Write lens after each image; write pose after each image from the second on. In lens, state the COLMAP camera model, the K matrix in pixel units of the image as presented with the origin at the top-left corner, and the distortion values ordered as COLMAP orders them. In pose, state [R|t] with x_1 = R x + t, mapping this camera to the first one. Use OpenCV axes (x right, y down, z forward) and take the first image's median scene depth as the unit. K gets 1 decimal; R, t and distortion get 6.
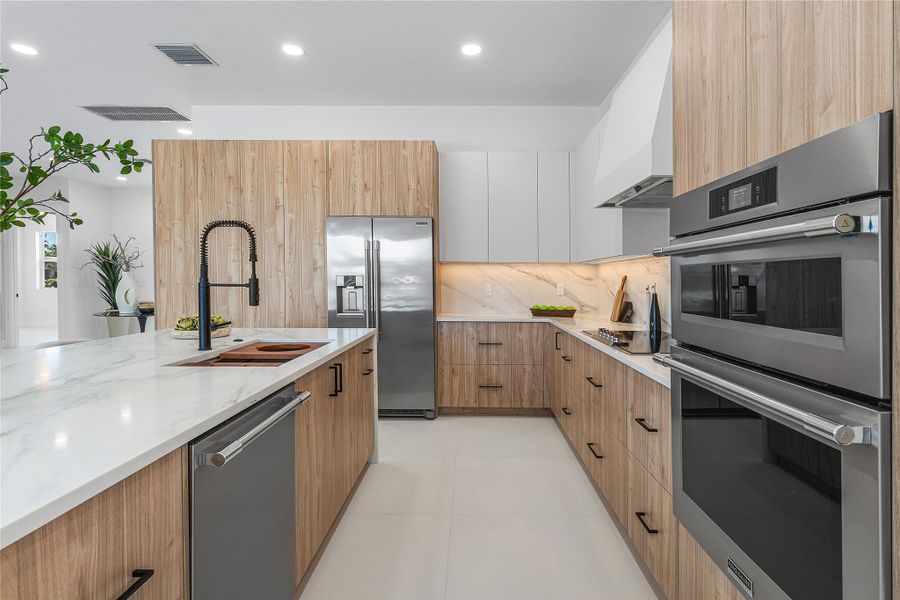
lens RADIAL K [[450.6, 0, 467.4], [0, 450.6, 283.0], [0, 0, 1]] dist [0.000922, 0.000084]
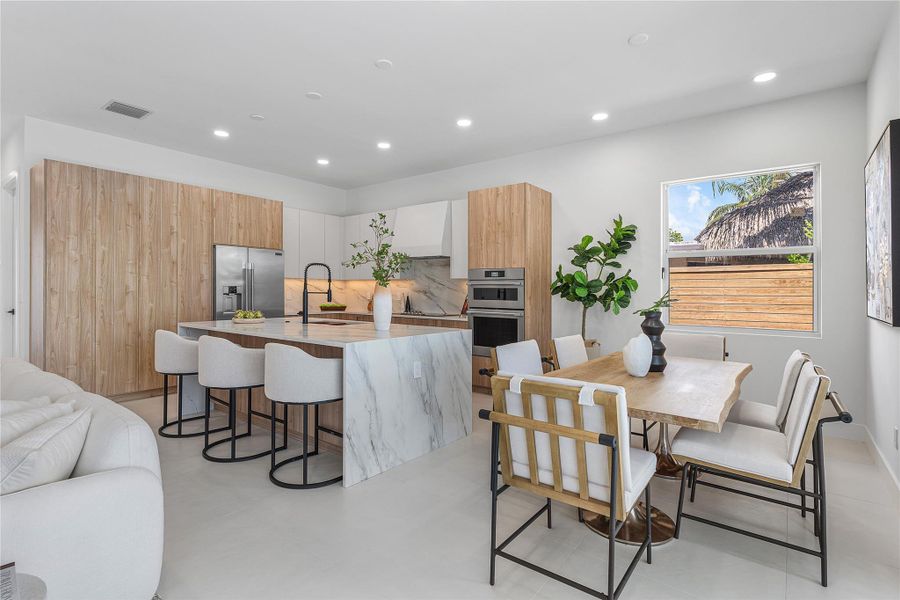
lens RADIAL K [[442.3, 0, 442.8], [0, 442.3, 293.9], [0, 0, 1]] dist [-0.000913, 0.000038]
pose [[0.620927, -0.003708, 0.783860, -0.941436], [-0.002791, 0.999972, 0.006941, -0.003357], [-0.783863, -0.006498, 0.620899, -0.409204]]
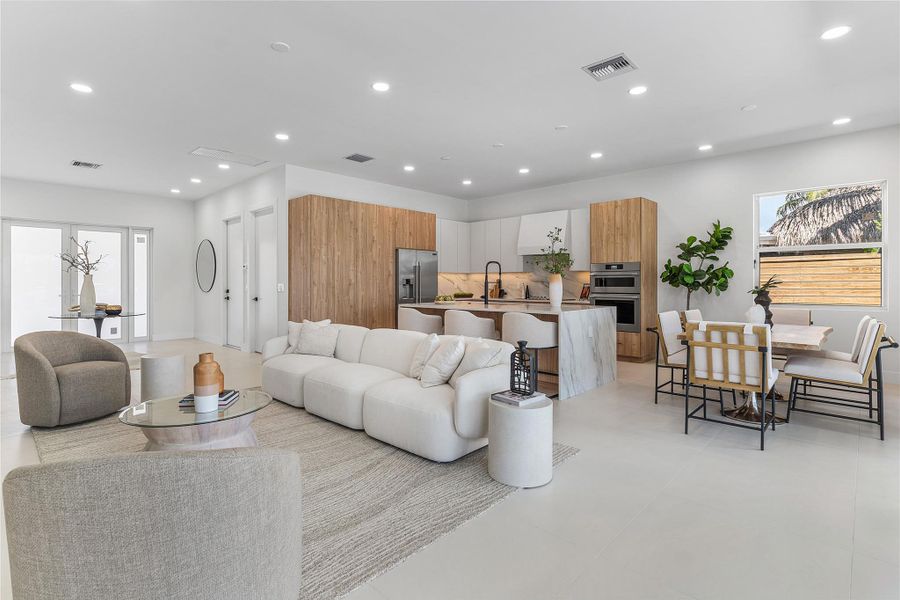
lens RADIAL K [[437.2, 0, 436.2], [0, 437.2, 292.4], [0, 0, 1]] dist [0.001625, -0.000125]
pose [[0.701587, -0.022115, 0.712241, -1.506052], [0.009609, 0.999721, 0.021576, 0.001911], [-0.712519, -0.008293, 0.701603, -0.415463]]
